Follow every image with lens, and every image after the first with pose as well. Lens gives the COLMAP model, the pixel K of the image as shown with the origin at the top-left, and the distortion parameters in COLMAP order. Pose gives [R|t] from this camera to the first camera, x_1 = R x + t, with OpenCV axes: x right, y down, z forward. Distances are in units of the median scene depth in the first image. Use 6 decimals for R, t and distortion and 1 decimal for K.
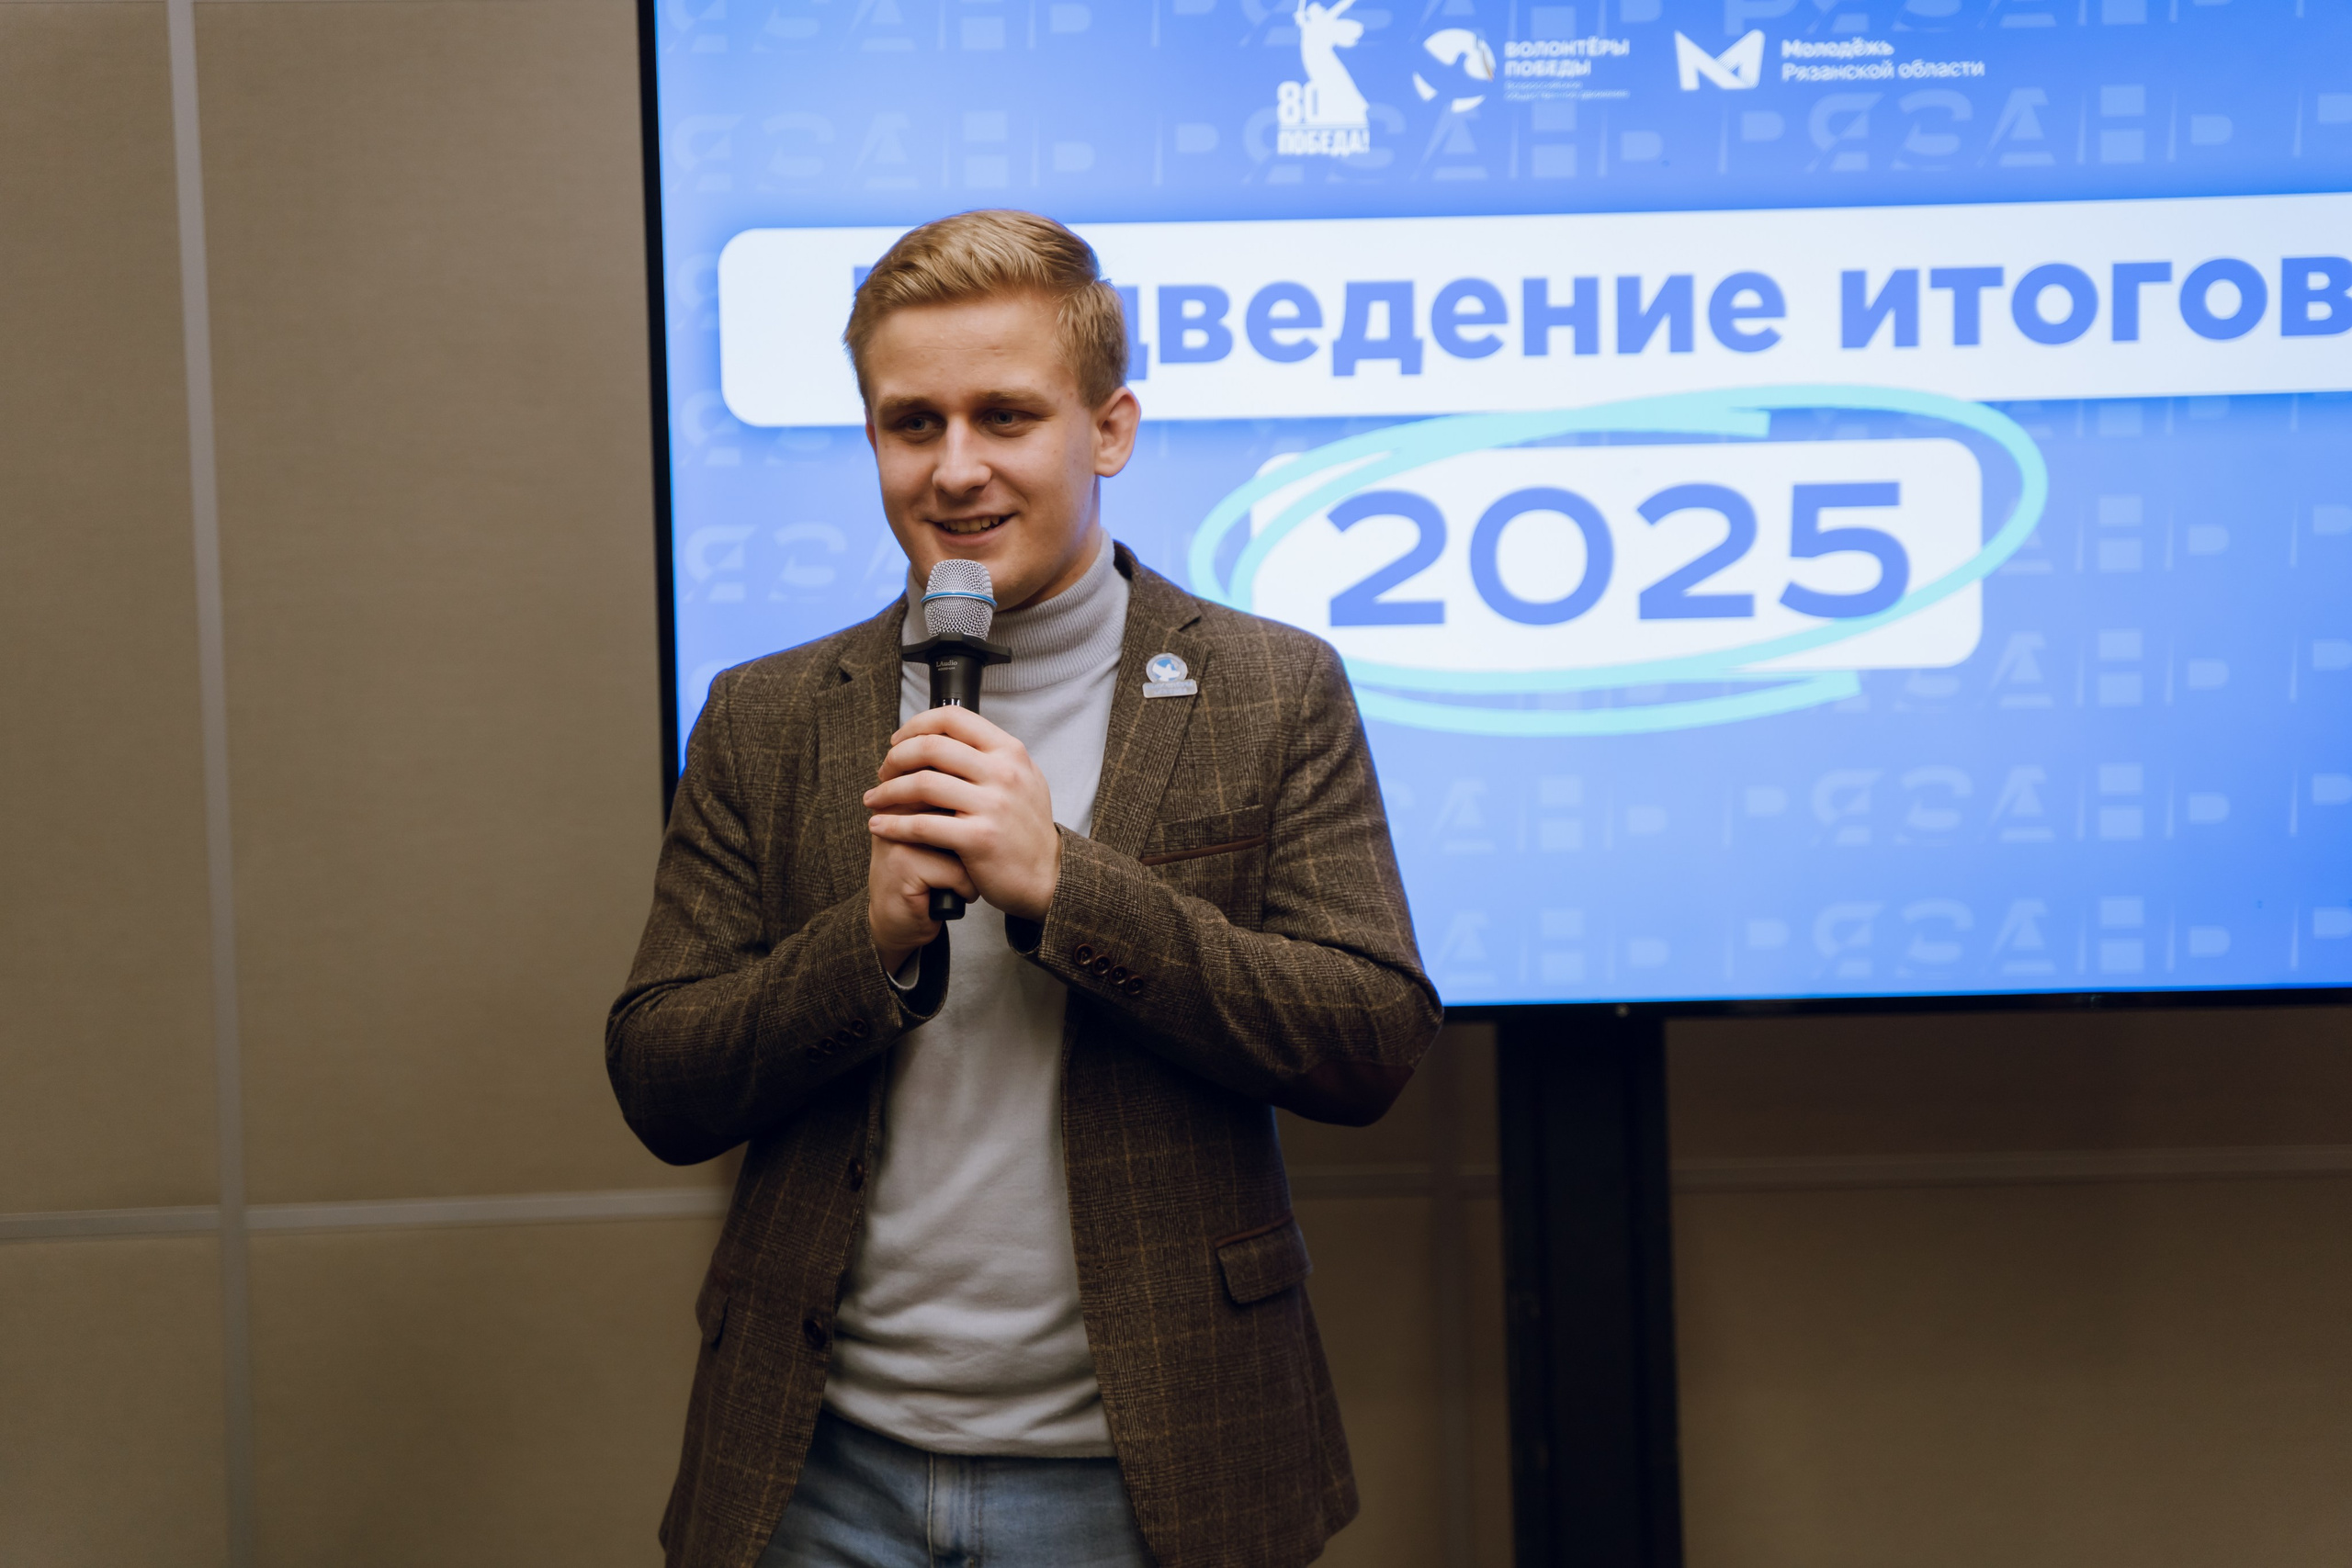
lens RADIAL K [[5743.9, 0, 1198.0], [0, 5743.9, 835.1], [0, 0, 1]] dist [0.347860, 0.000000]
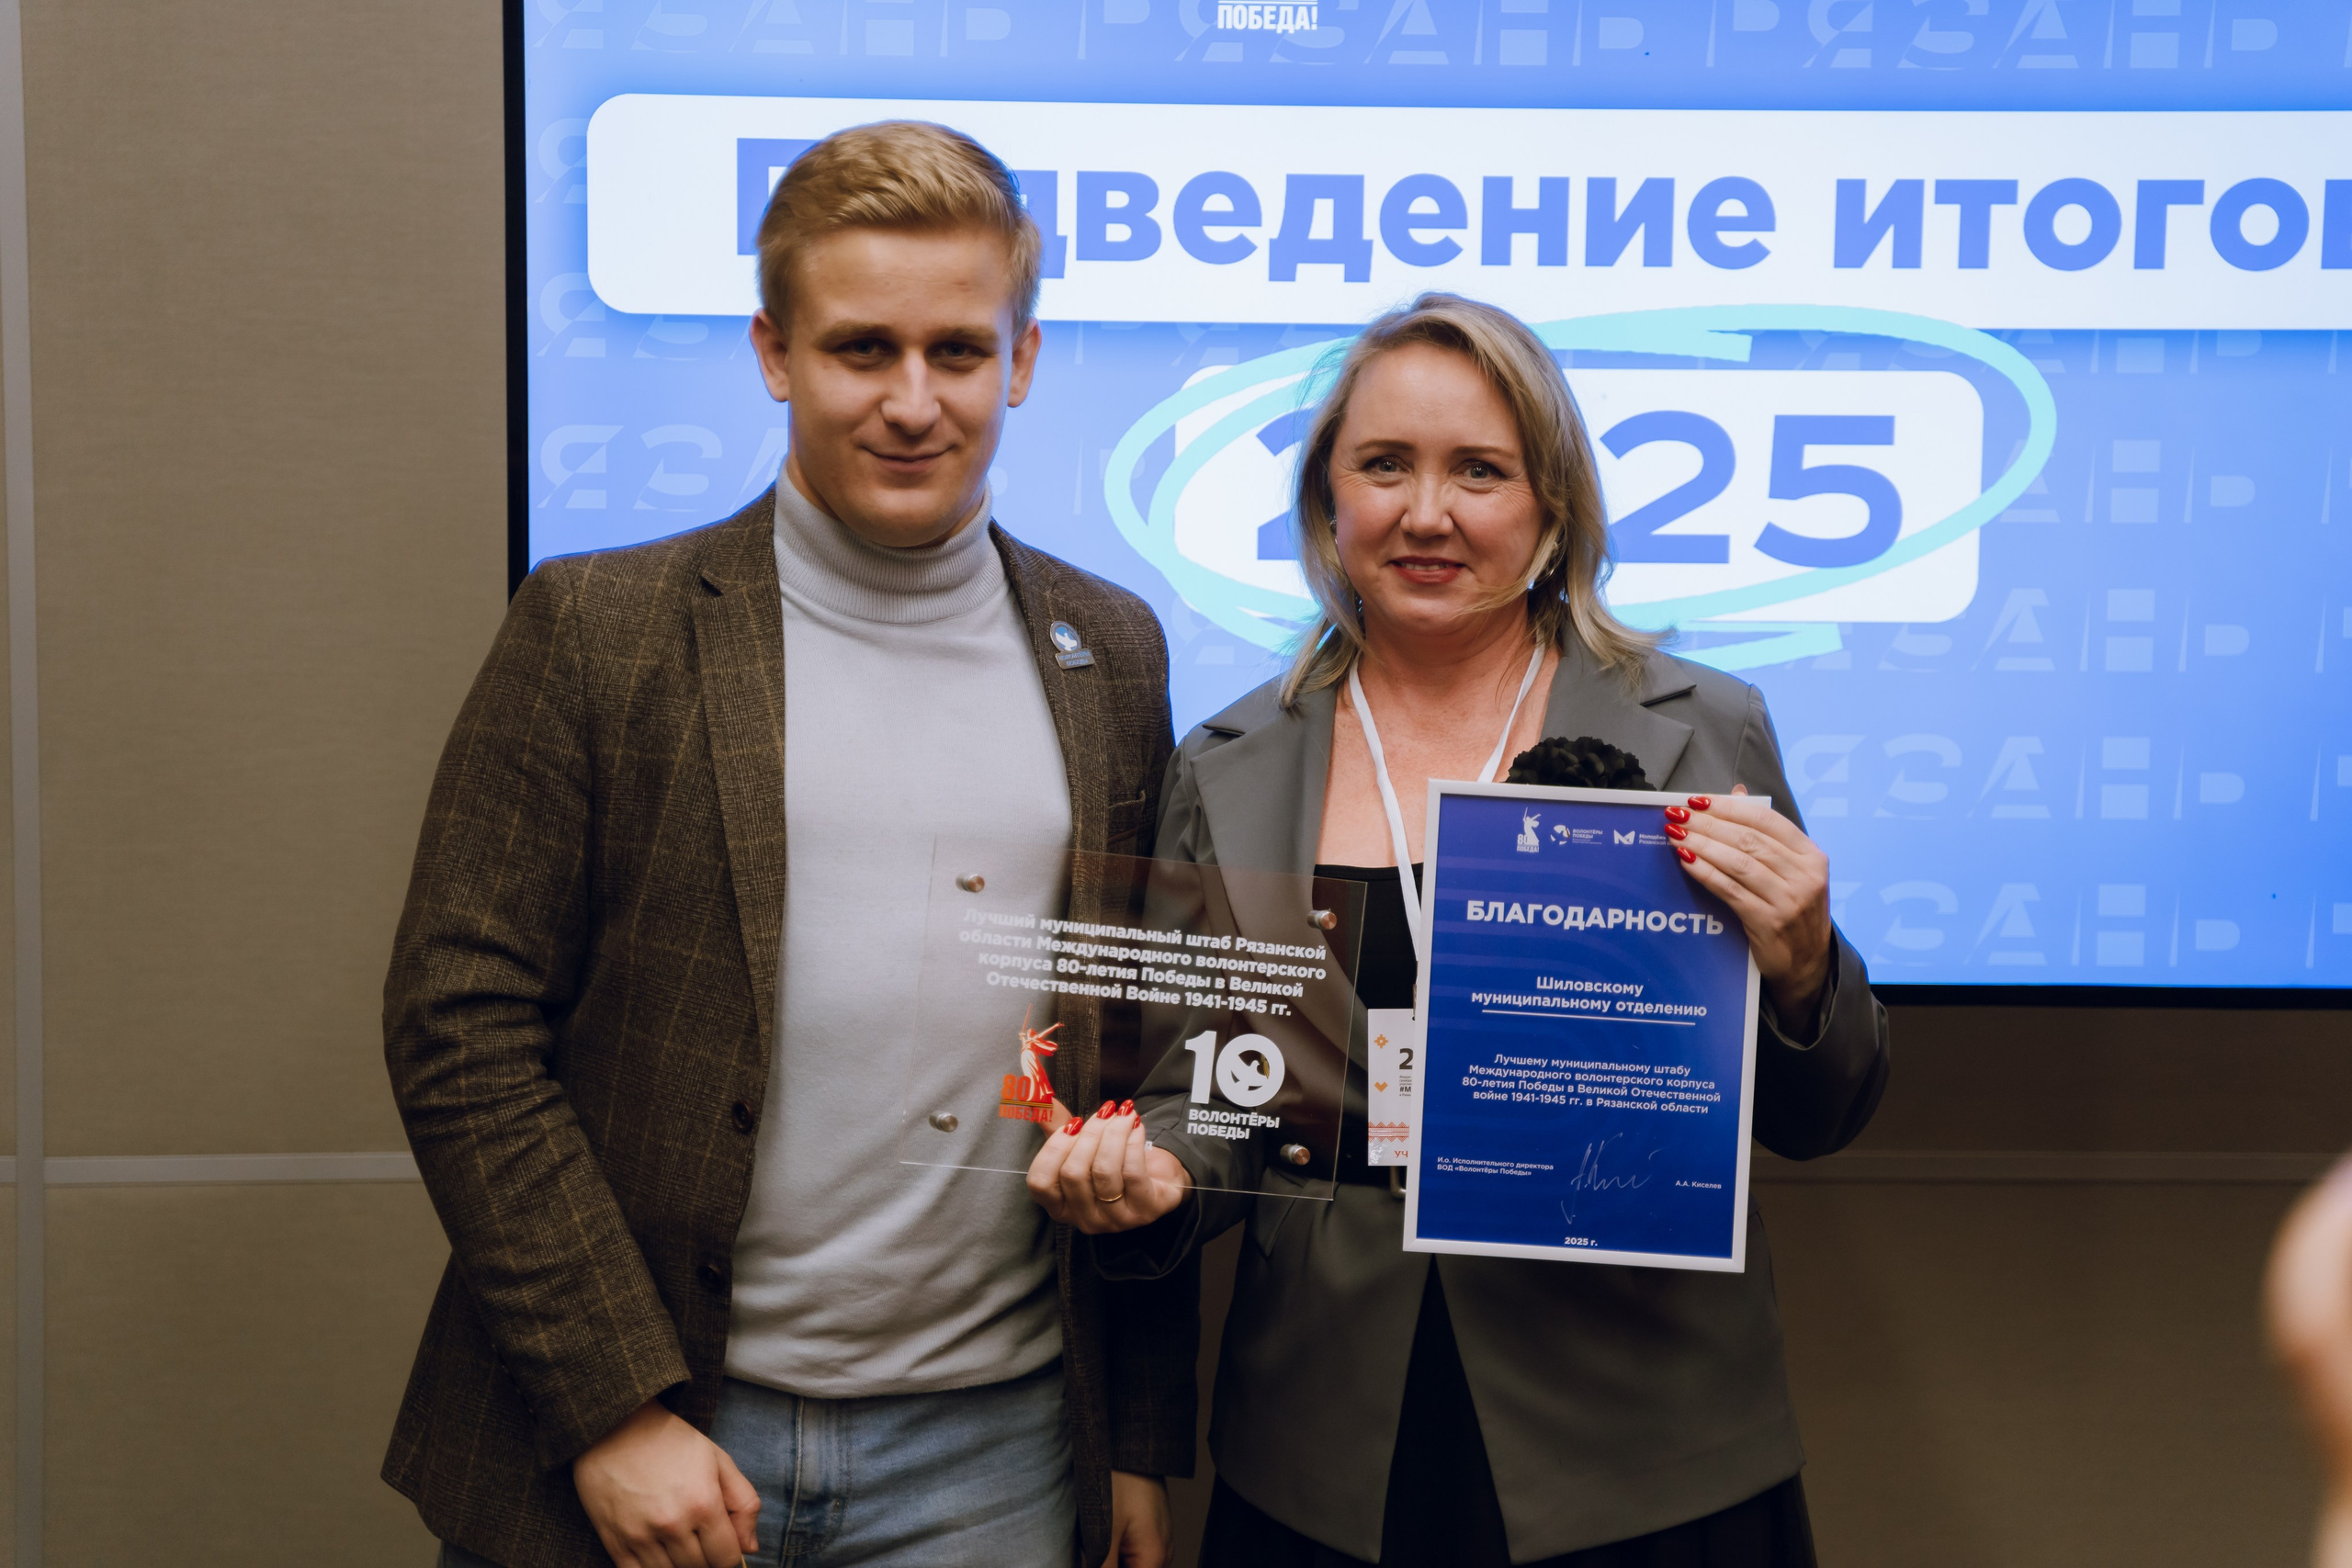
lens RADIAL K [[5382.0, 0, 1207.1], [0, 5382.0, 840.4], [0, 0, 1]] dist [0.305614, 0.000000]
pose [[0.999367, 0.029621, 0.019681, -0.000444], [-0.030021, 0.999342, 0.020373, -0.009099], [-0.019065, -0.020951, 0.999599, 0.155625]]
